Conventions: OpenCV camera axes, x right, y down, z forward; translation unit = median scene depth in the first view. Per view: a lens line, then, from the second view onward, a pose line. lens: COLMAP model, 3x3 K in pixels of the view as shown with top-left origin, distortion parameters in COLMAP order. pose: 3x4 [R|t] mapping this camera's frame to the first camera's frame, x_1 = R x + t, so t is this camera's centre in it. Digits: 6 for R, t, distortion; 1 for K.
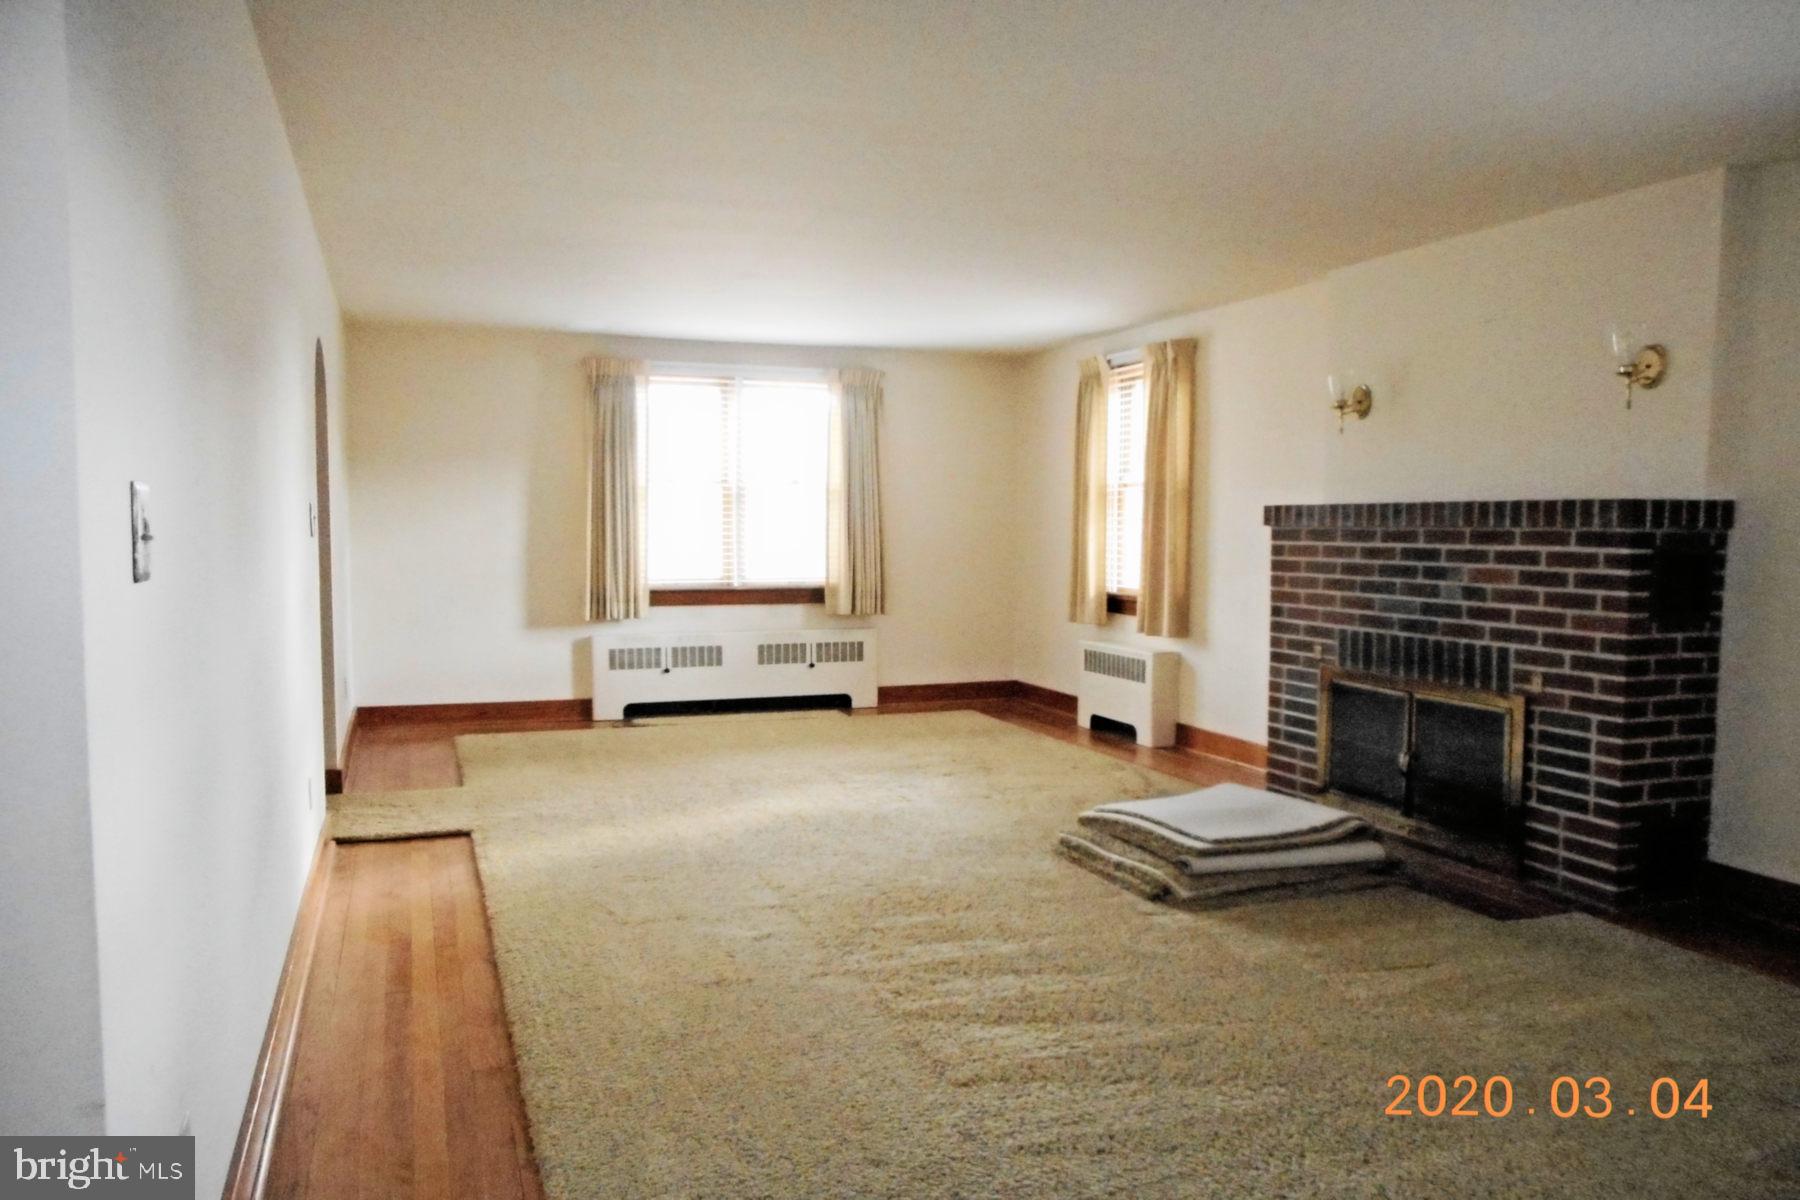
lens RADIAL K [[1367.1, 0, 900.0], [0, 1367.1, 600.0], [0, 0, 1]] dist [0.001107, 0.000131]
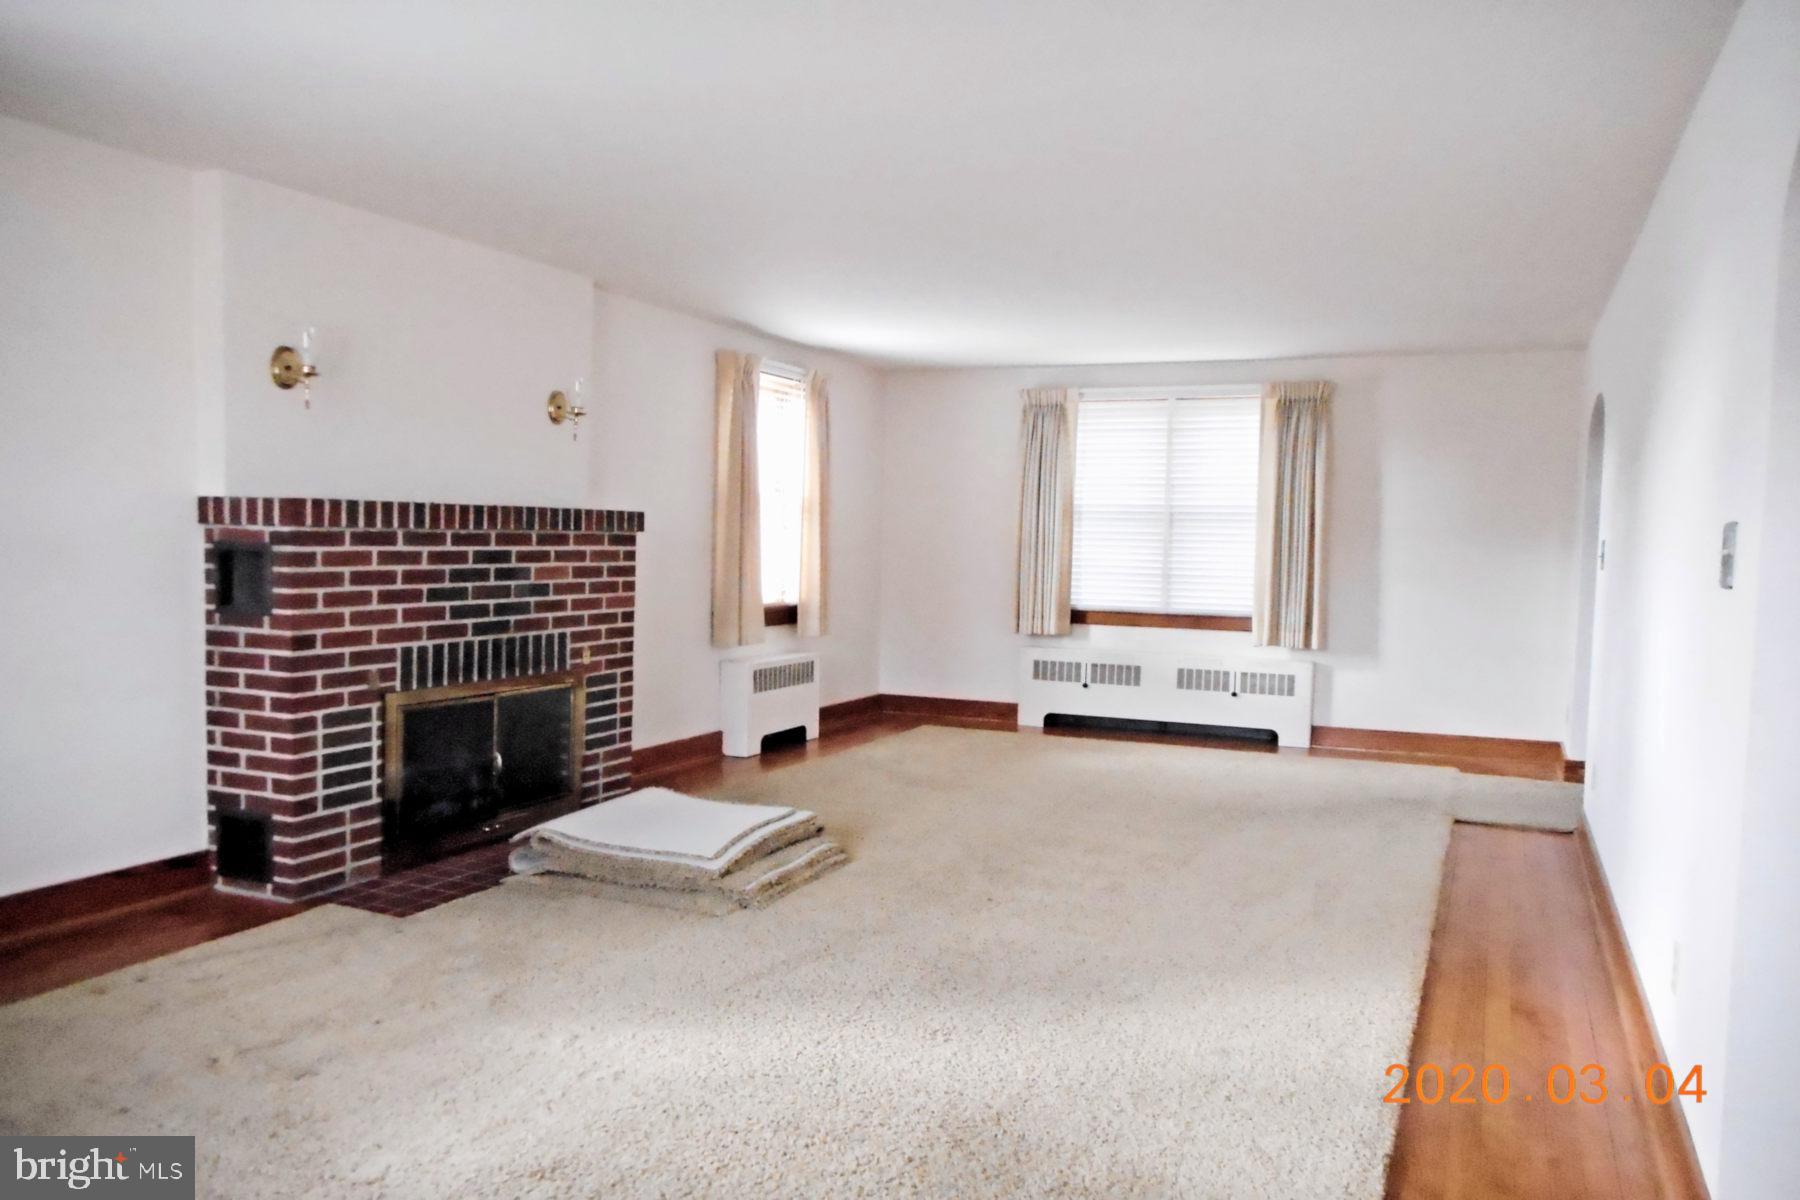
lens RADIAL K [[1367.1, 0, 900.0], [0, 1367.1, 600.0], [0, 0, 1]] dist [0.001107, 0.000131]
pose [[-0.718007, -0.048098, 0.694372, -0.570077], [0.020246, 0.995744, 0.089909, -0.090895], [-0.695741, 0.078613, -0.713978, 1.592436]]
